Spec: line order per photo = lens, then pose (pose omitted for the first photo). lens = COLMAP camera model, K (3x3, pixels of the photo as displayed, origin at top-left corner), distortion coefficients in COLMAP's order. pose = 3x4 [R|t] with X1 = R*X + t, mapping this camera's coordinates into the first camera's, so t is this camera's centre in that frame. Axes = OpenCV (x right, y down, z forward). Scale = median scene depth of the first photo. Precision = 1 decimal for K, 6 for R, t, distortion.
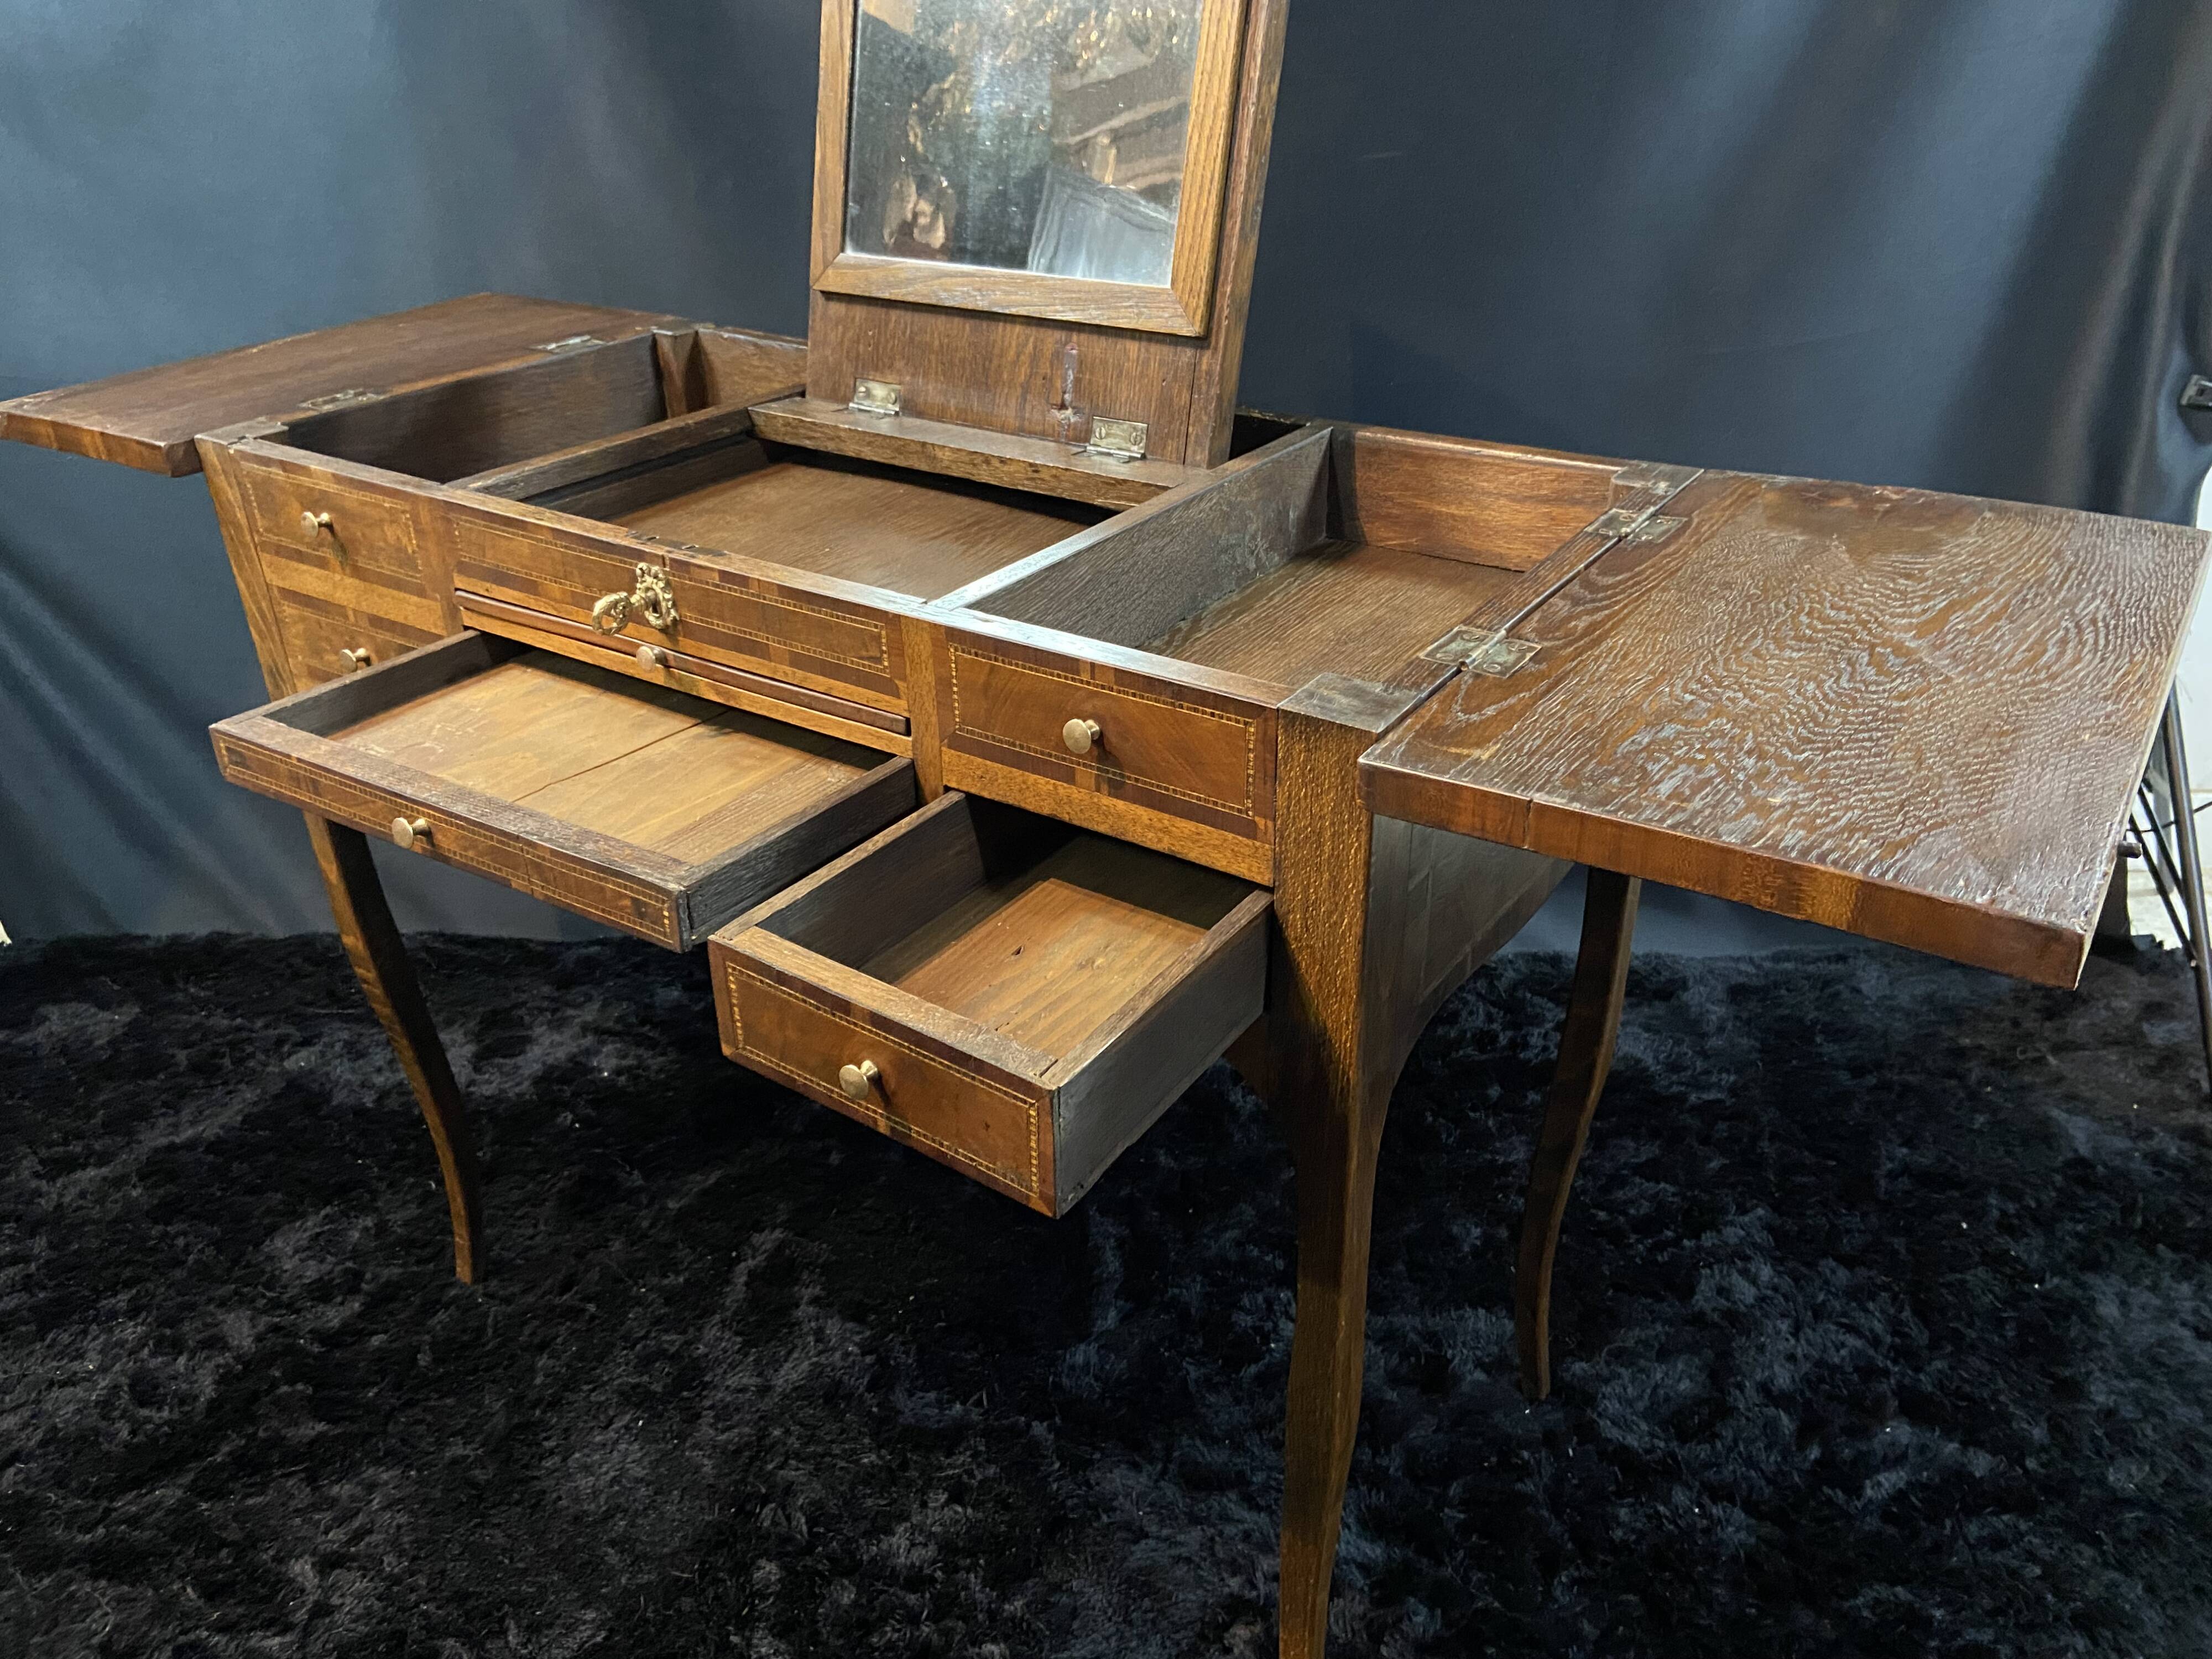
lens RADIAL K [[1663.4, 0, 1115.0], [0, 1663.4, 810.9], [0, 0, 1]] dist [0.117342, -0.152378]
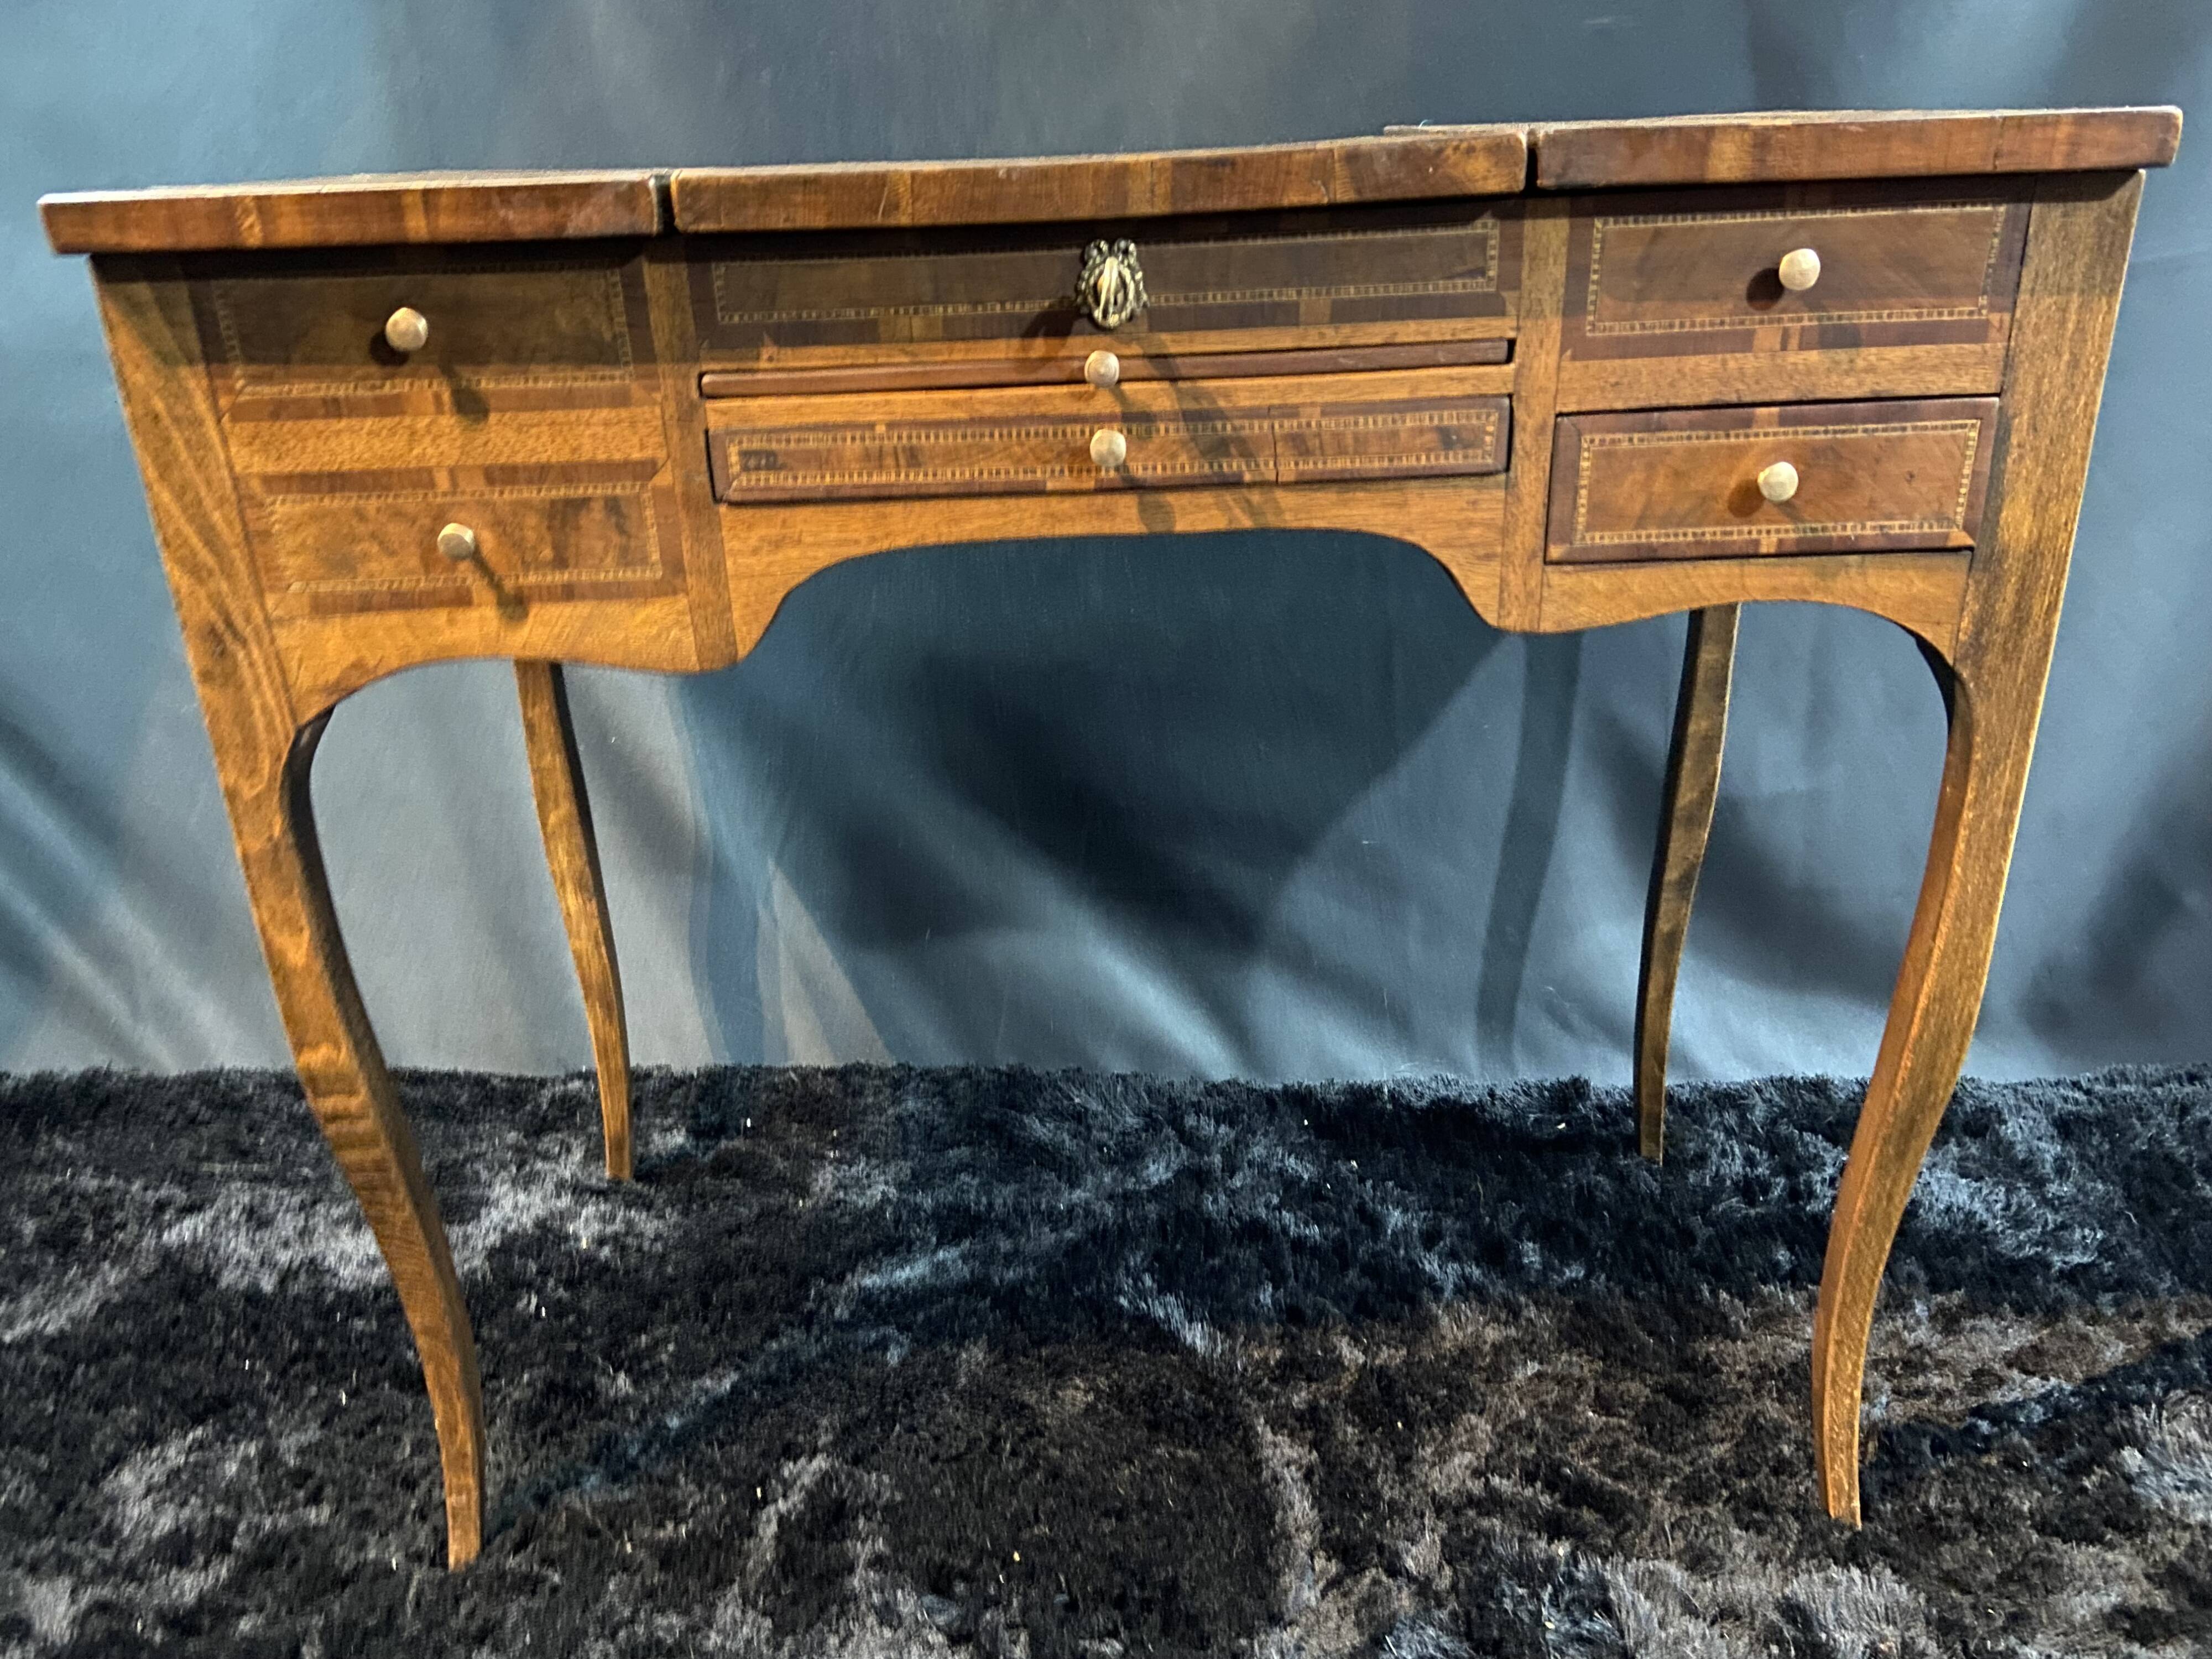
lens RADIAL K [[1663.4, 0, 1097.5], [0, 1663.4, 827.6], [0, 0, 1]] dist [0.117342, -0.152378]
pose [[0.999930, -0.011182, -0.003958, -0.084695], [0.010656, 0.993365, -0.114512, 0.074834], [0.005212, 0.114462, 0.993414, 0.286022]]
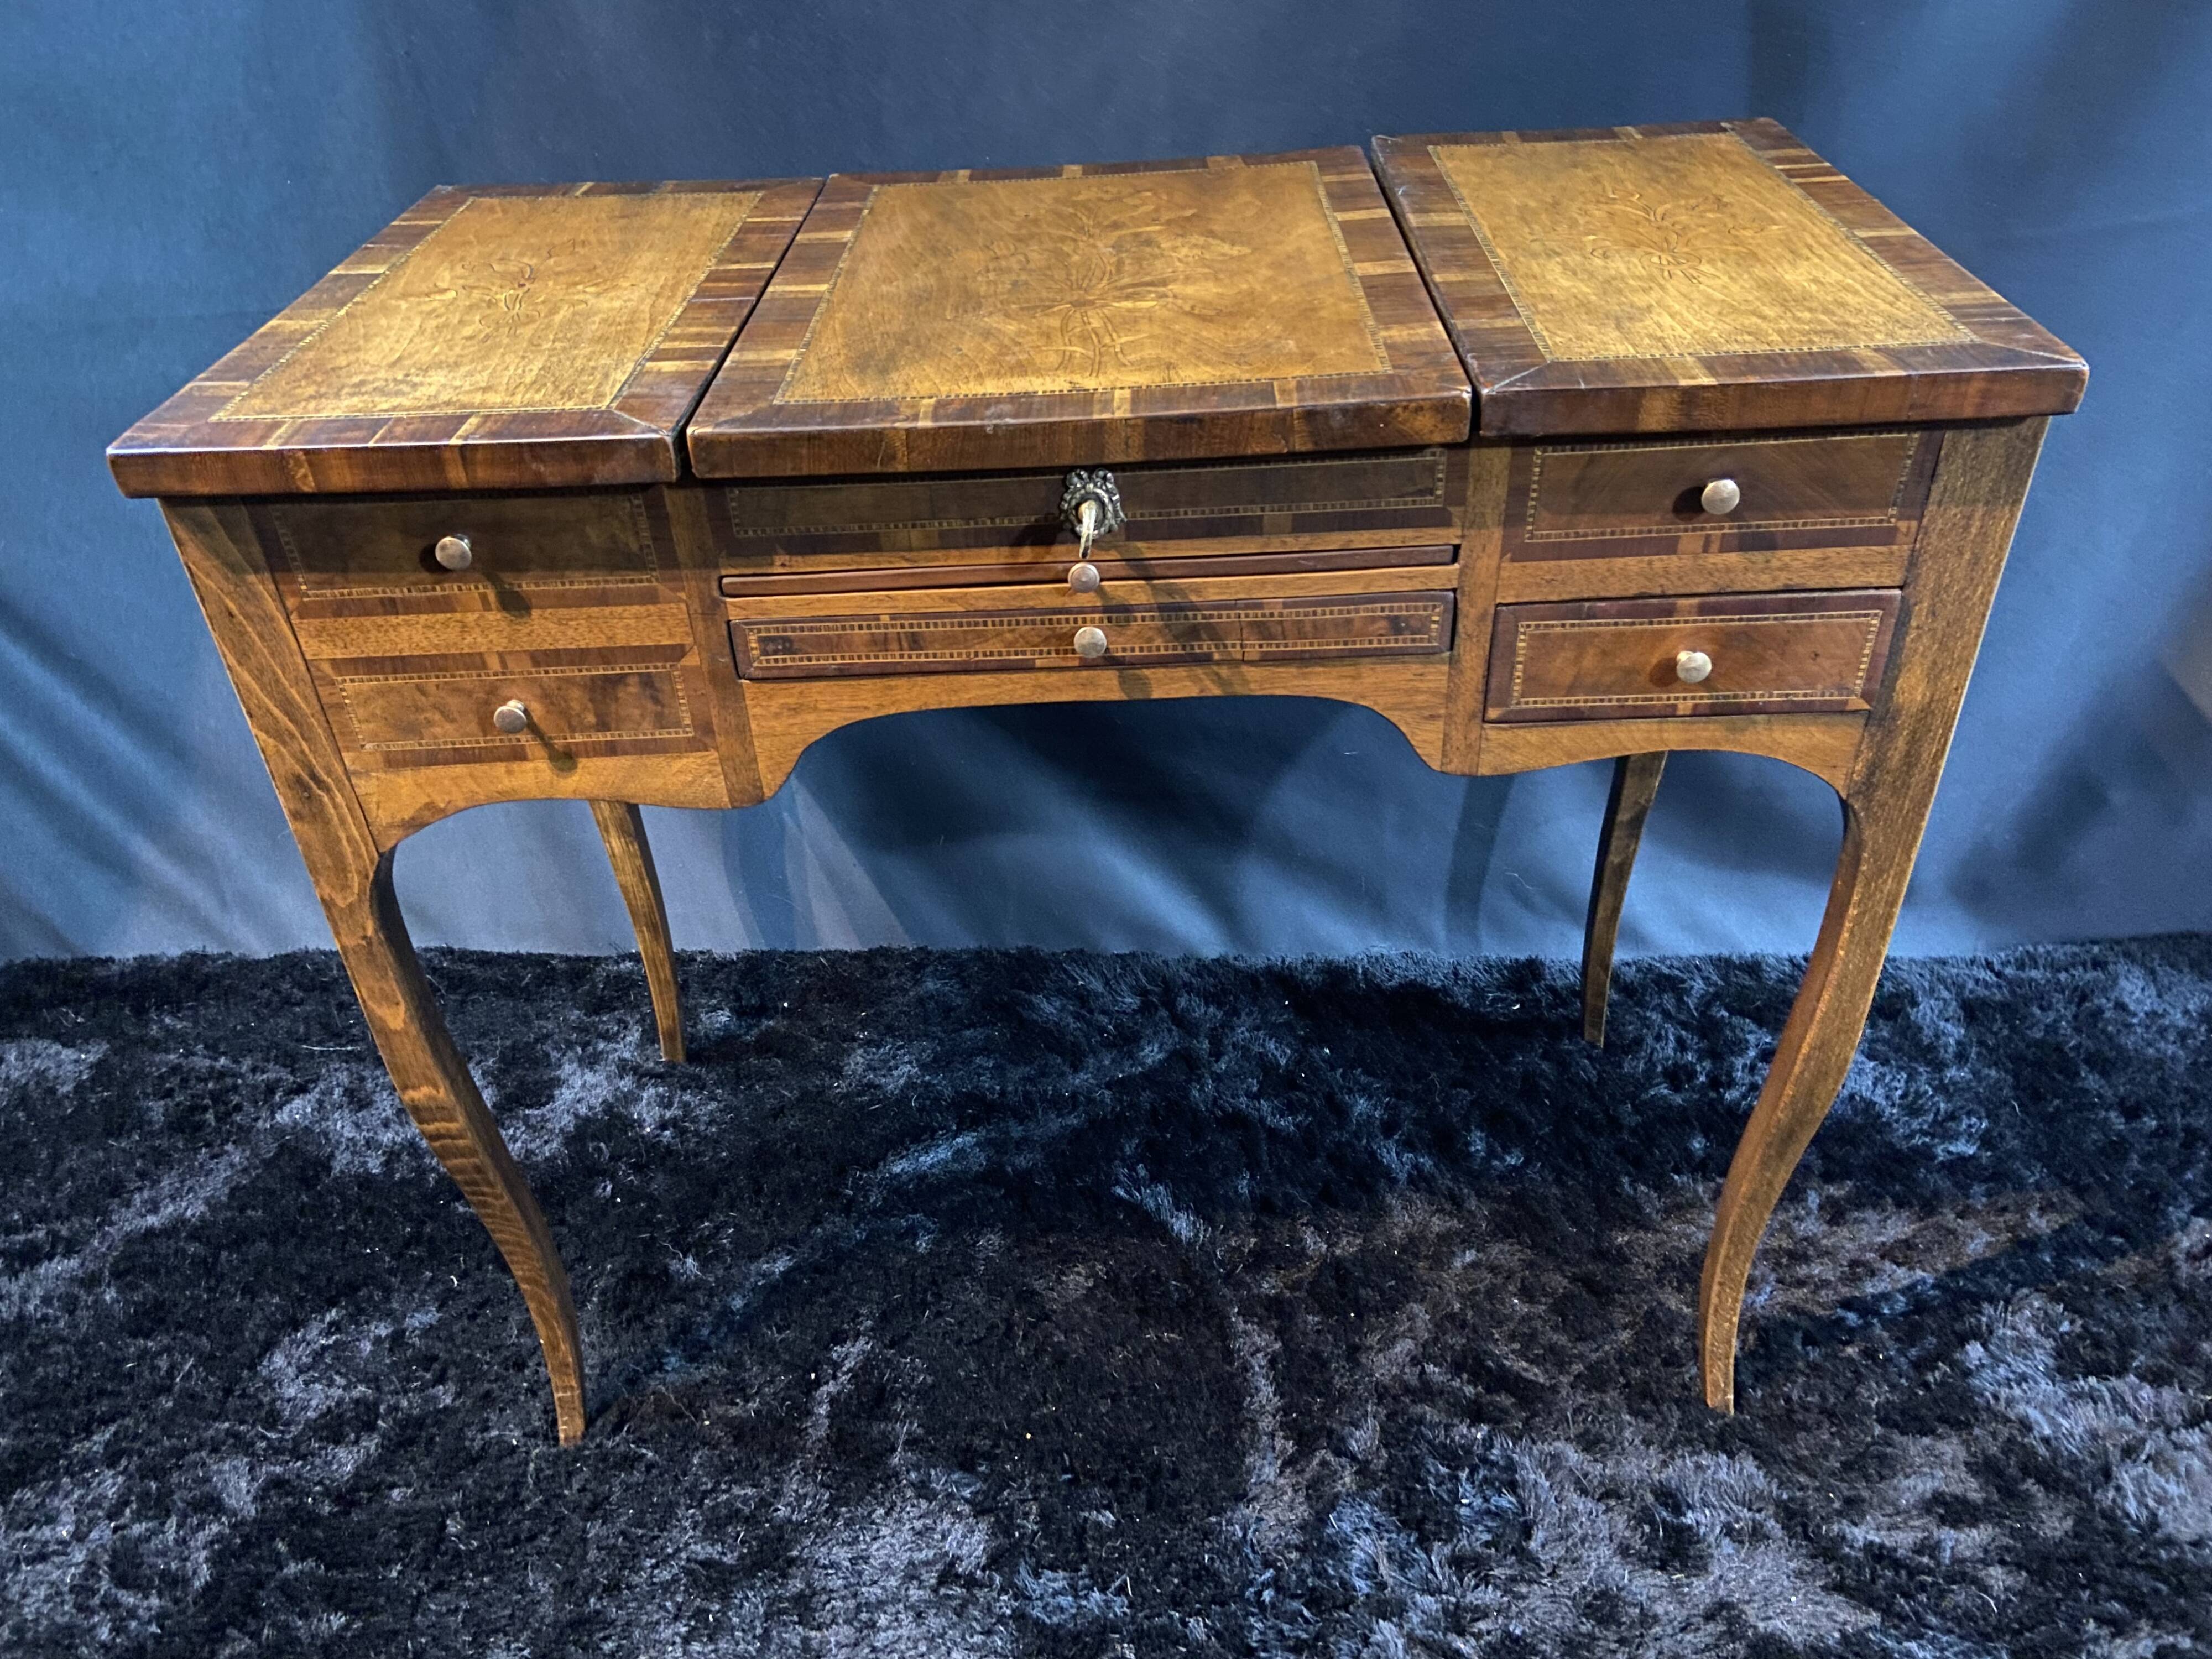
lens RADIAL K [[1663.4, 0, 1099.4], [0, 1663.4, 819.4], [0, 0, 1]] dist [0.117342, -0.152378]
pose [[0.999759, -0.015129, -0.015882, -0.070269], [0.016733, 0.994197, 0.106263, -0.108298], [0.014182, -0.106503, 0.994211, 0.208209]]
